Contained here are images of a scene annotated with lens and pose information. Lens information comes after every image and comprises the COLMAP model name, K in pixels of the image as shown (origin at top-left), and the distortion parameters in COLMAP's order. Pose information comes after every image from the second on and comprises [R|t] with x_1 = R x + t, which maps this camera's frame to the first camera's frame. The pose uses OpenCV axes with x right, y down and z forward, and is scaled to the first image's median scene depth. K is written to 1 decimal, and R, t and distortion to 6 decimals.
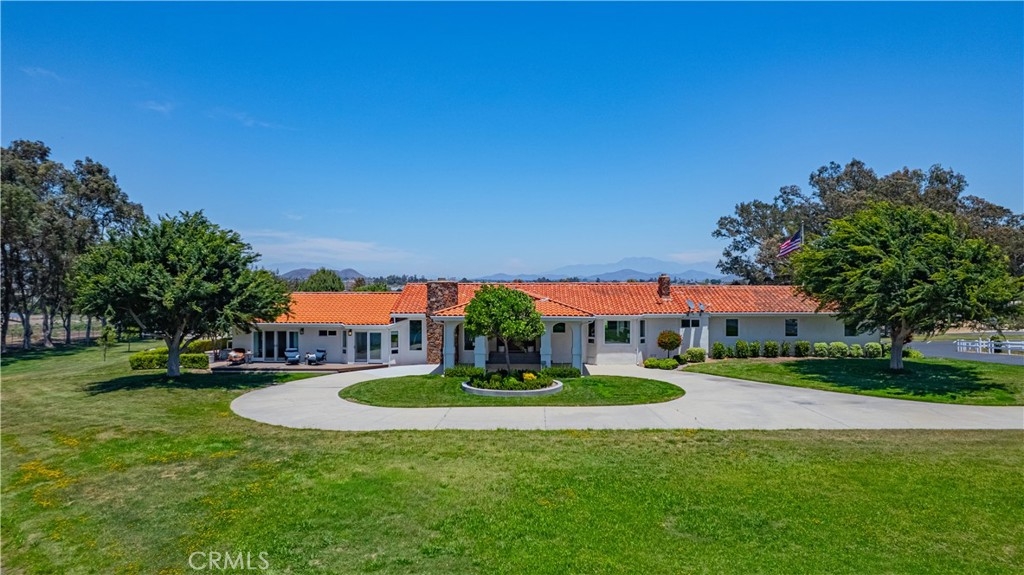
lens RADIAL K [[652.7, 0, 515.5], [0, 652.7, 285.8], [0, 0, 1]] dist [-0.046179, 0.057212]
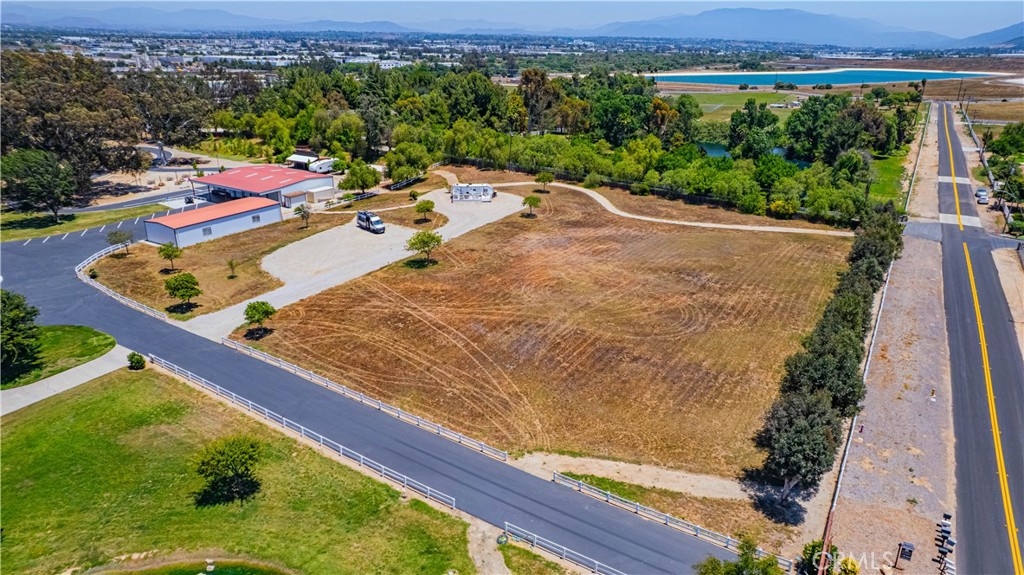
lens RADIAL K [[652.7, 0, 515.5], [0, 652.7, 285.8], [0, 0, 1]] dist [-0.046179, 0.057212]
pose [[0.507399, -0.300025, 0.807794, -0.152643], [-0.014496, 0.934326, 0.356125, -0.719790], [-0.861589, -0.192407, 0.469727, -1.147992]]
